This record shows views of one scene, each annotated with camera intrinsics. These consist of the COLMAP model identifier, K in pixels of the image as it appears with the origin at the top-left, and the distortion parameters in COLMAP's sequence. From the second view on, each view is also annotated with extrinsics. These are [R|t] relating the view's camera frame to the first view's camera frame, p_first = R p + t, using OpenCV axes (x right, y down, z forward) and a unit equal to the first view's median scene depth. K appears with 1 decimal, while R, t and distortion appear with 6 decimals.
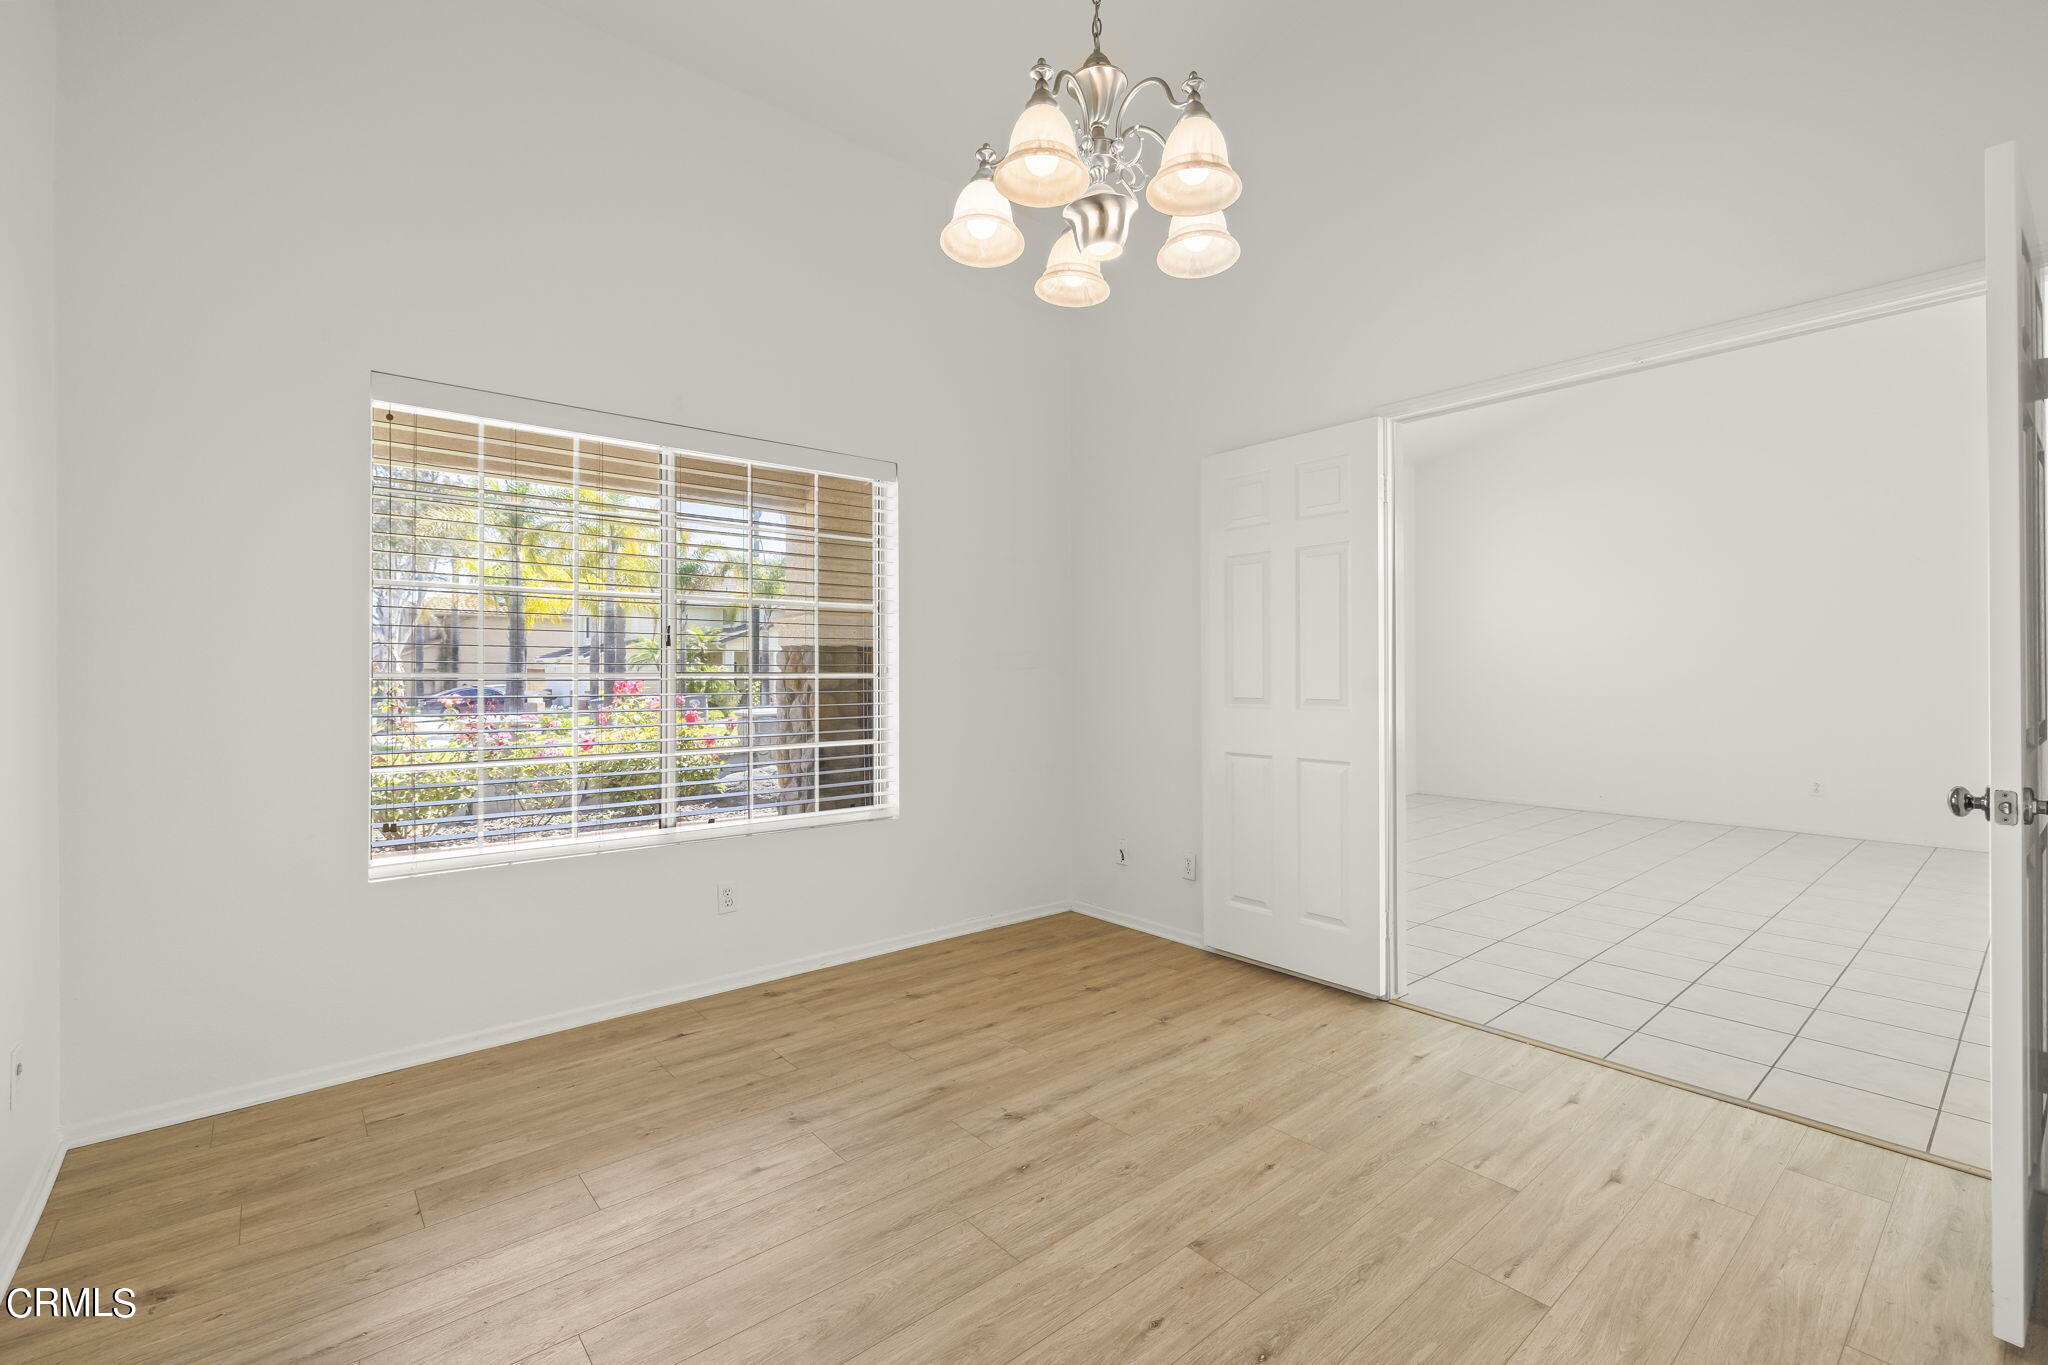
lens RADIAL K [[885.1, 0, 972.1], [0, 885.1, 682.2], [0, 0, 1]] dist [0.000981, 0.000310]
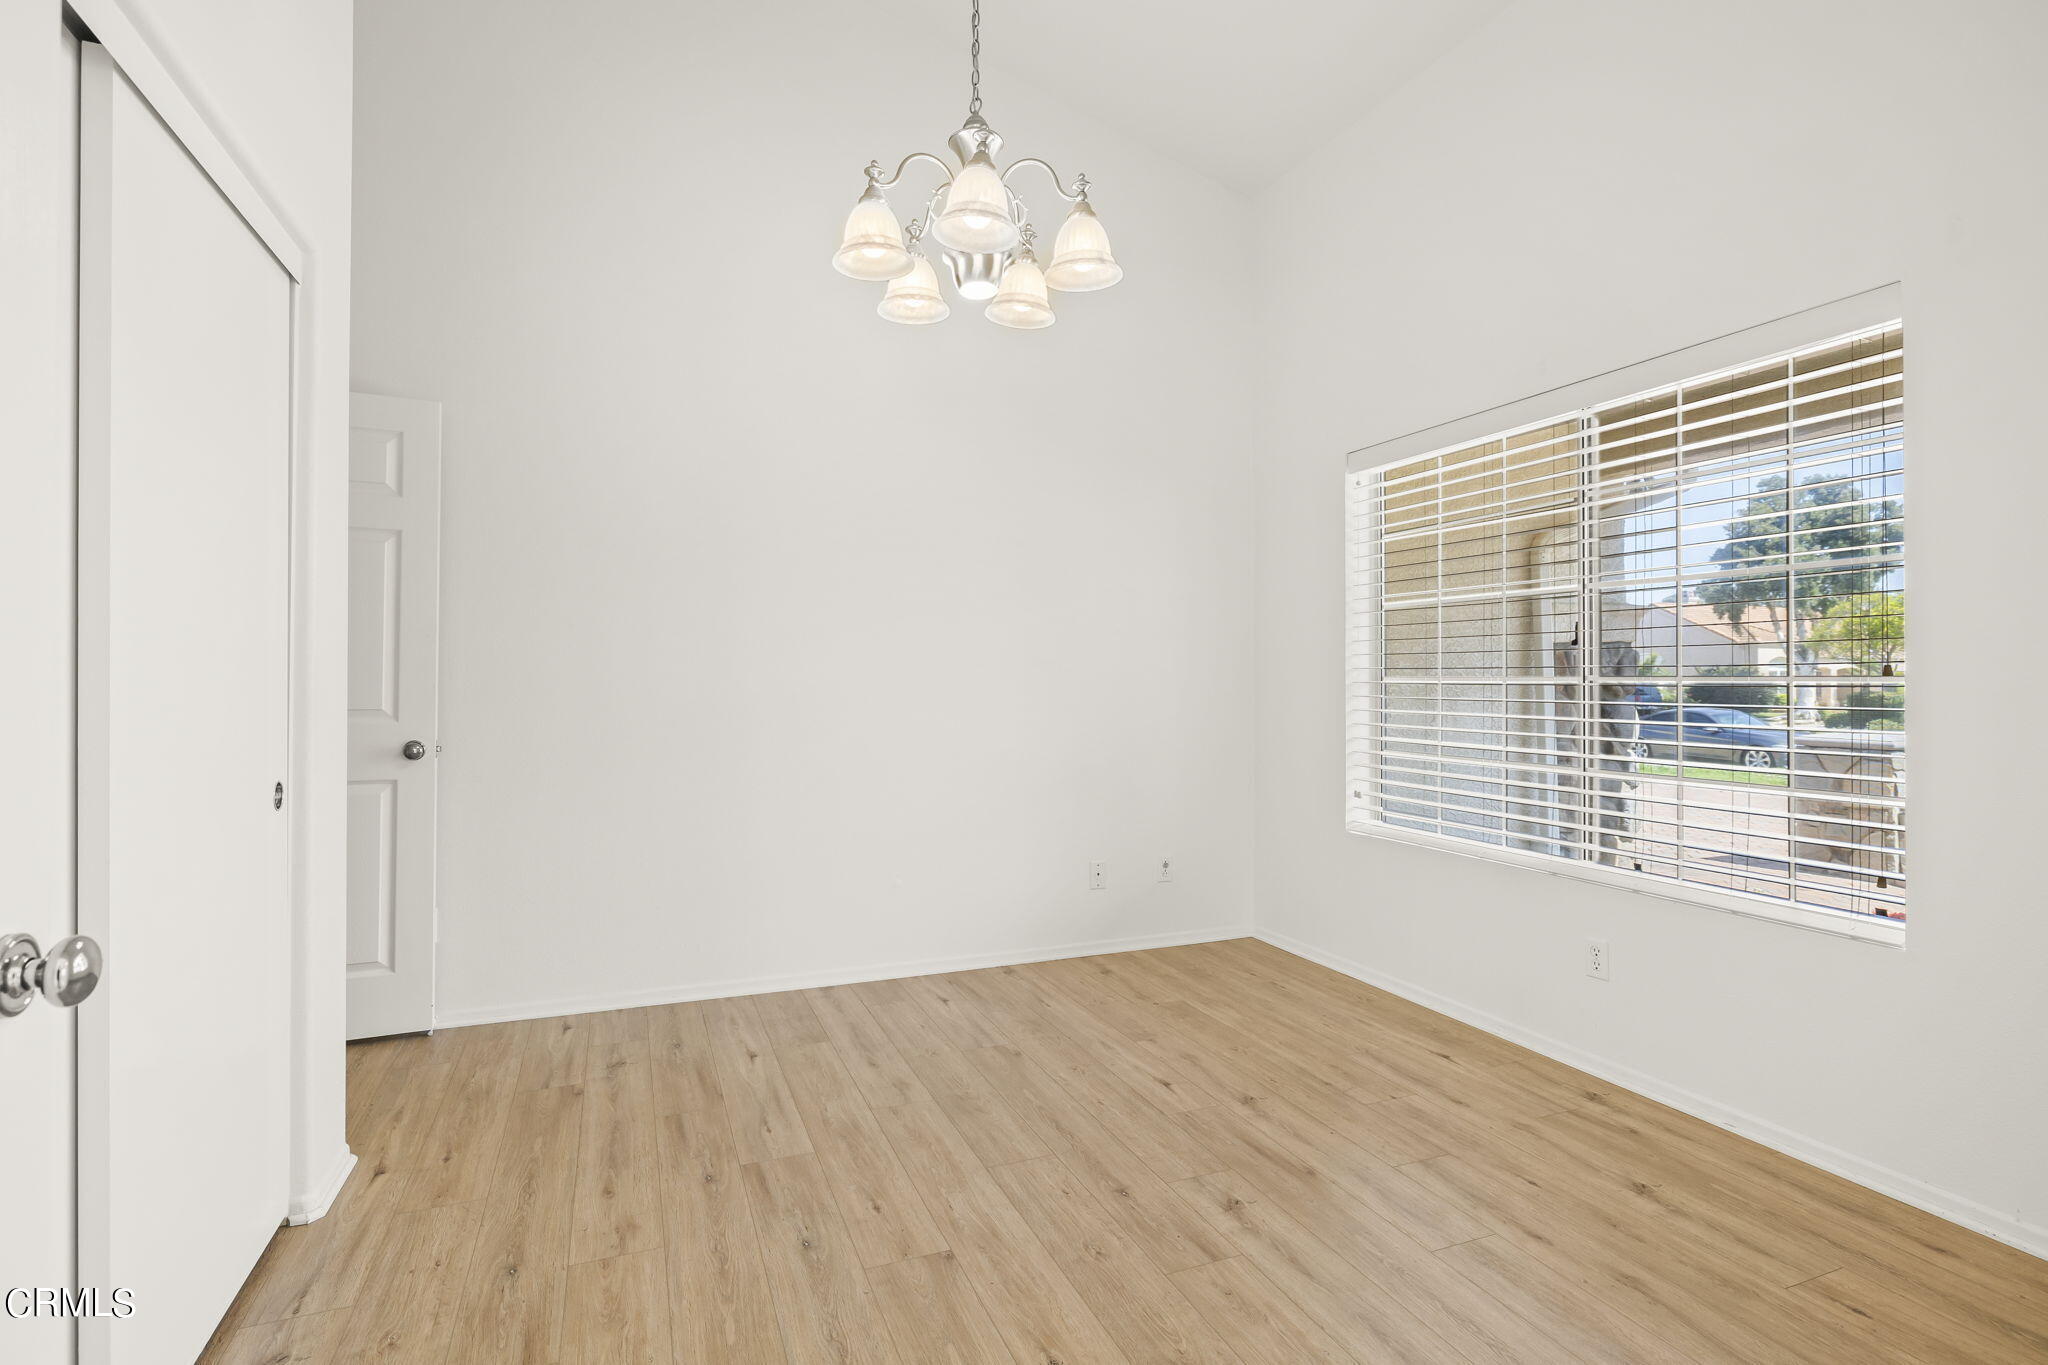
lens RADIAL K [[885.1, 0, 1022.6], [0, 885.1, 675.0], [0, 0, 1]] dist [0.000981, 0.000310]
pose [[-0.238294, -0.003277, -0.971187, 0.781575], [-0.006925, 0.999975, -0.001675, -0.011584], [0.971168, 0.006326, -0.238311, 0.852682]]
